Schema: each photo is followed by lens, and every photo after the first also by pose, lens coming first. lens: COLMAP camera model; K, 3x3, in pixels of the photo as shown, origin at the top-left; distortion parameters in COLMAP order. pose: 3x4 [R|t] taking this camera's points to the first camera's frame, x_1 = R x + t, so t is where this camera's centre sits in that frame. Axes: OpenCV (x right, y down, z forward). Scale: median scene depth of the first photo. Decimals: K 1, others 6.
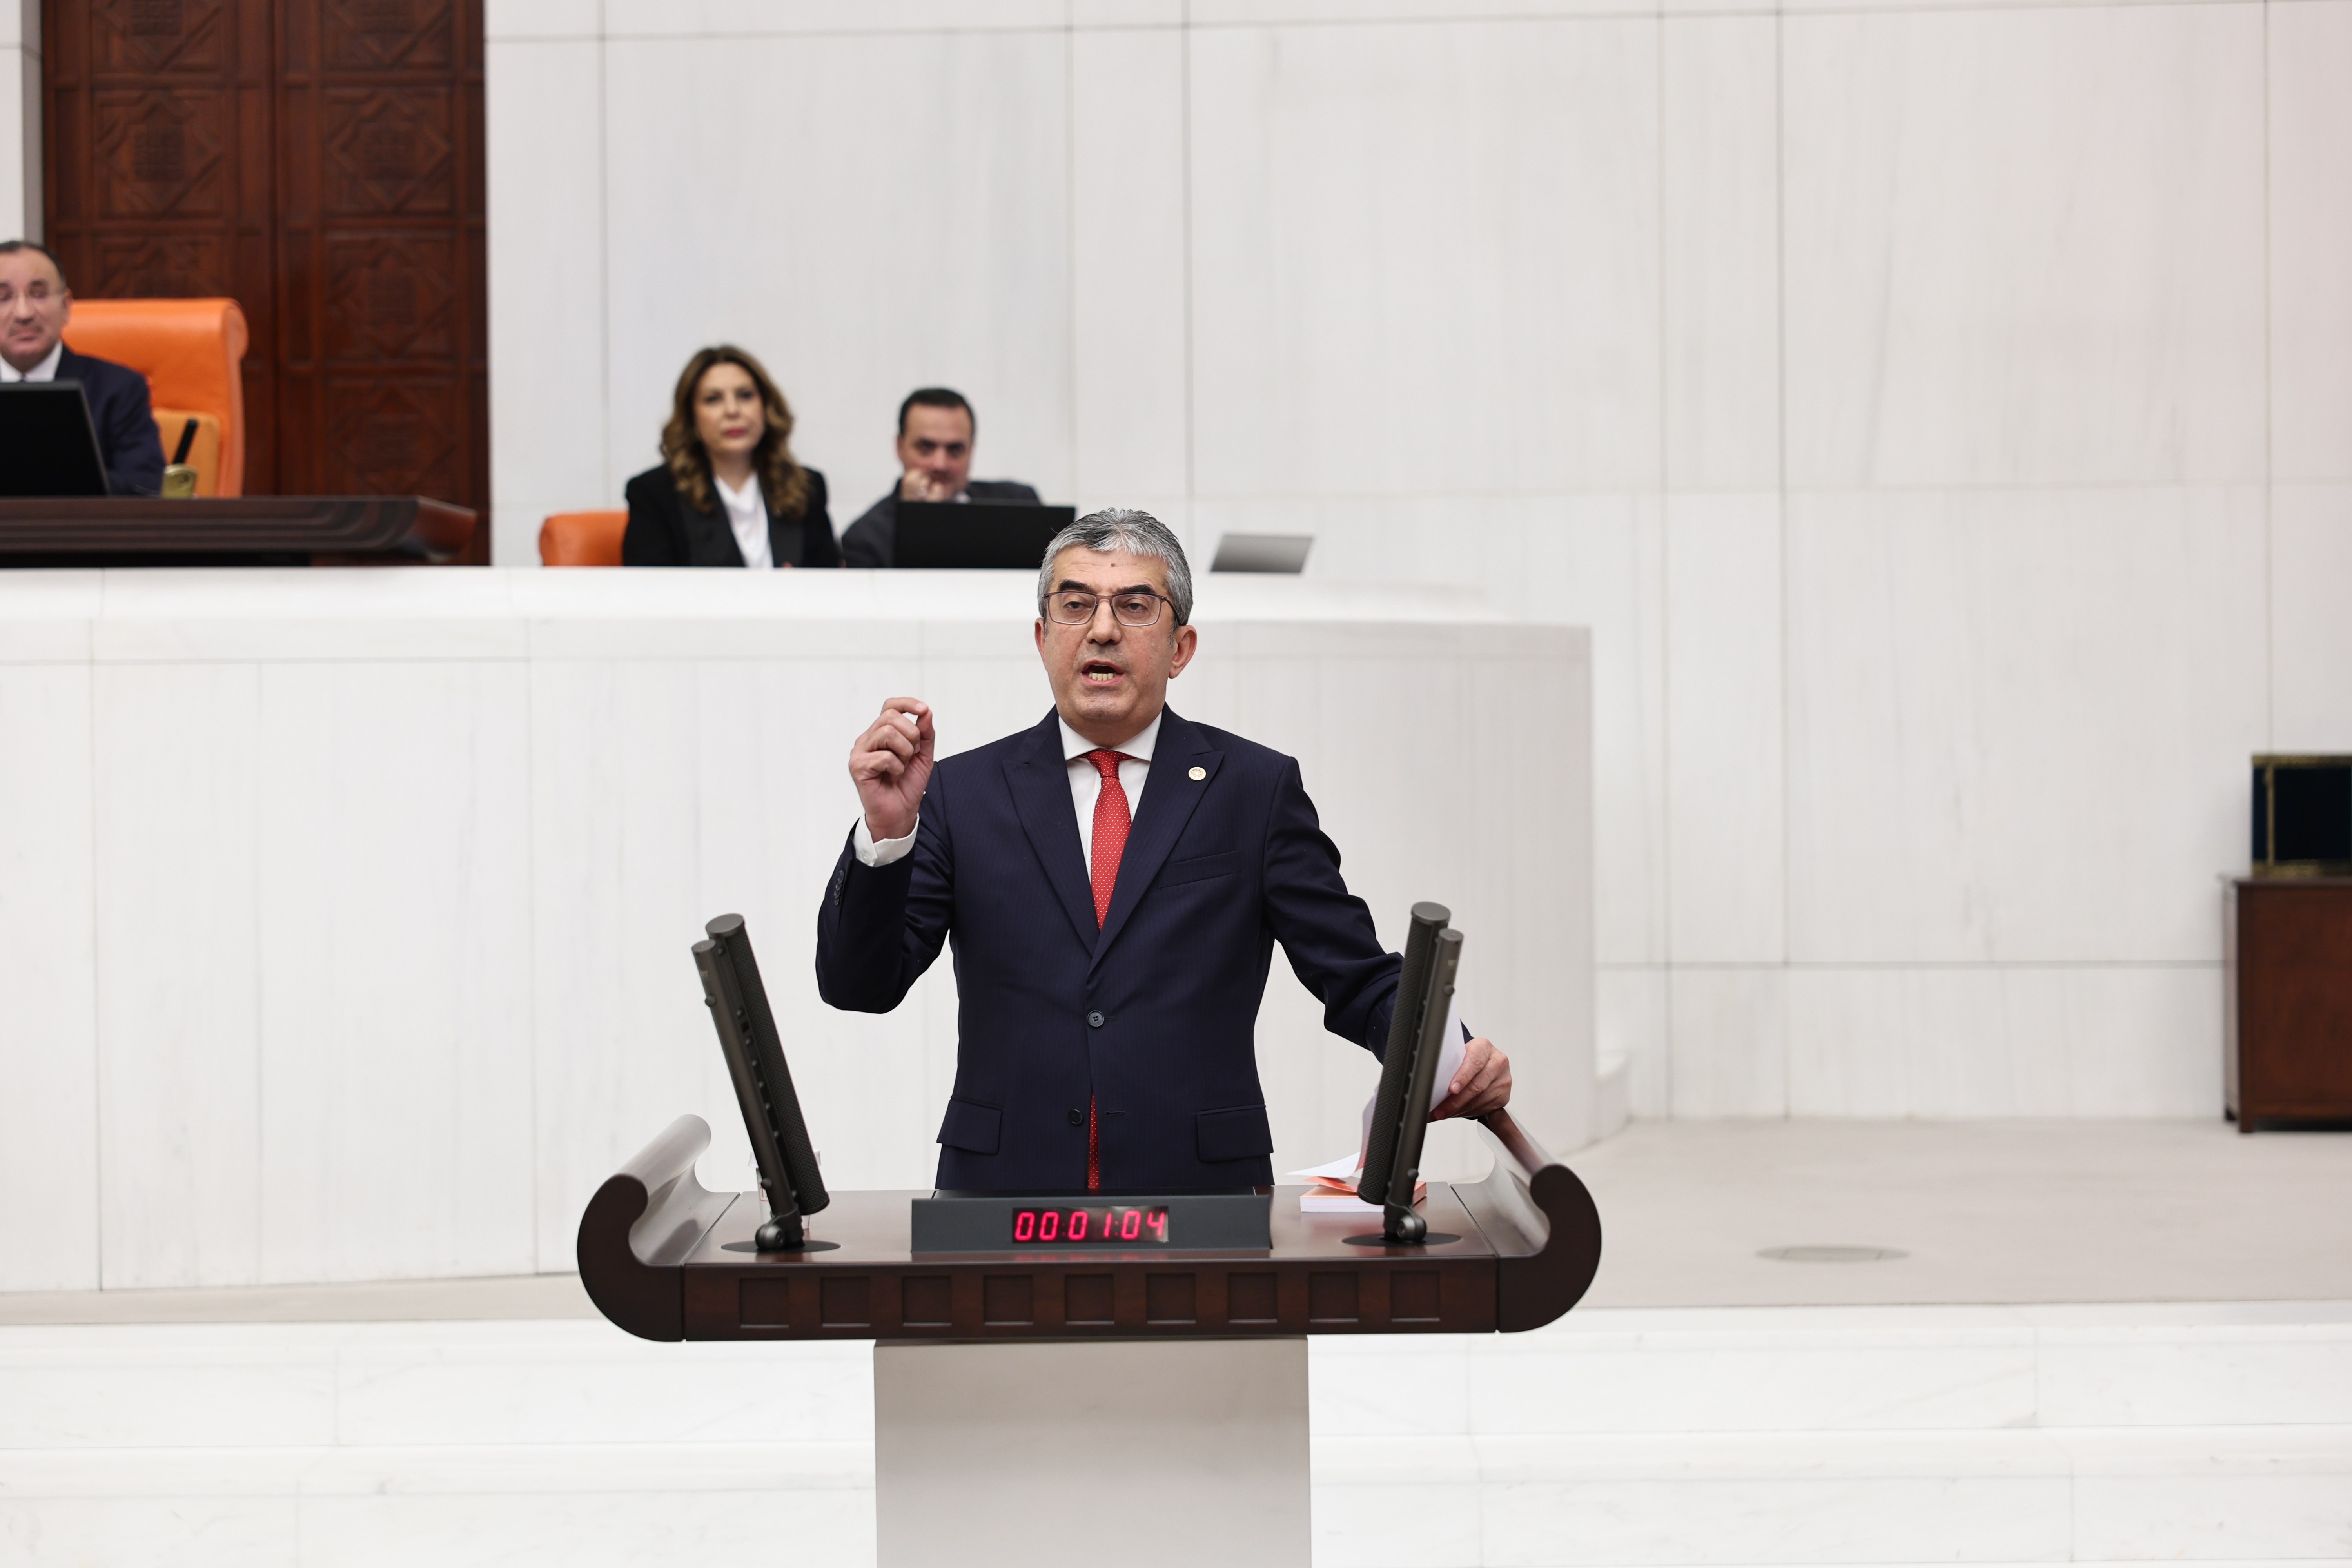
lens RADIAL K [[4762.5, 0, 1181.8], [0, 4762.5, 785.3], [0, 0, 1]] dist [0.025120, -0.217210]
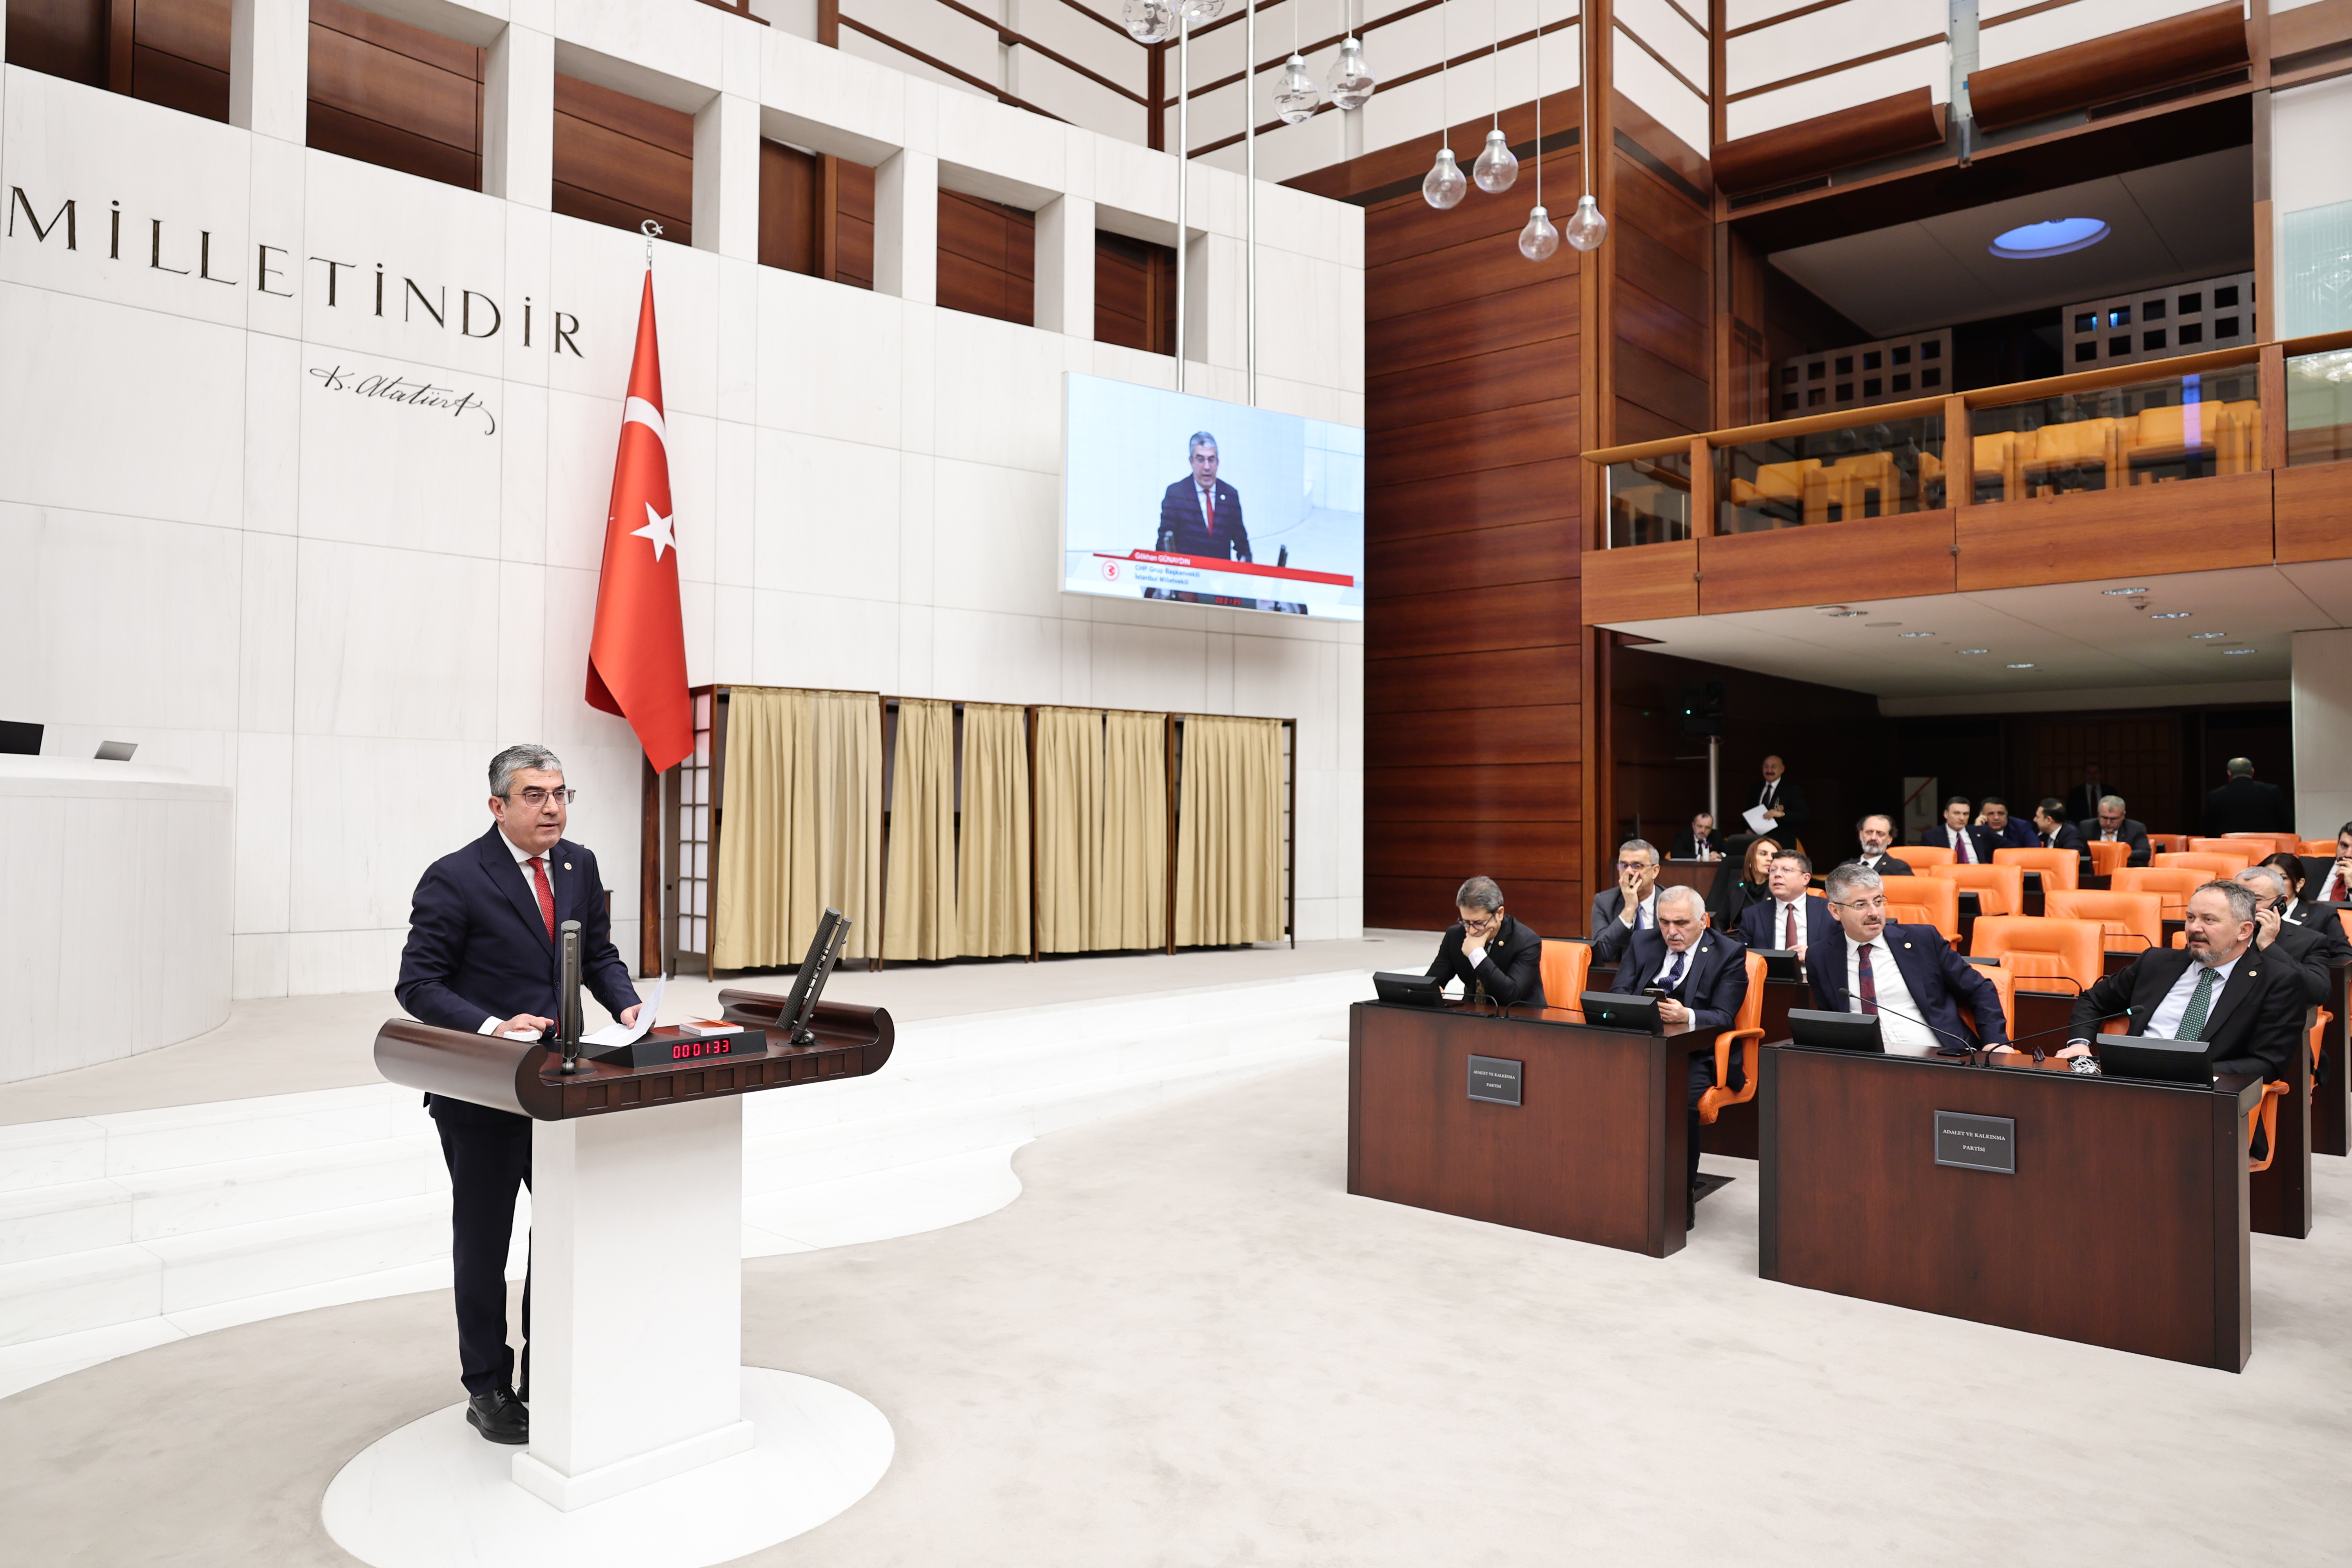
lens RADIAL K [[1638.5, 0, 1203.9], [0, 1638.5, 771.7], [0, 0, 1]] dist [-0.025071, 0.051541]
pose [[0.622922, 0.036544, 0.781430, -0.231976], [-0.001956, 0.998978, -0.045158, -0.006993], [-0.782281, 0.026602, 0.622357, 0.128814]]
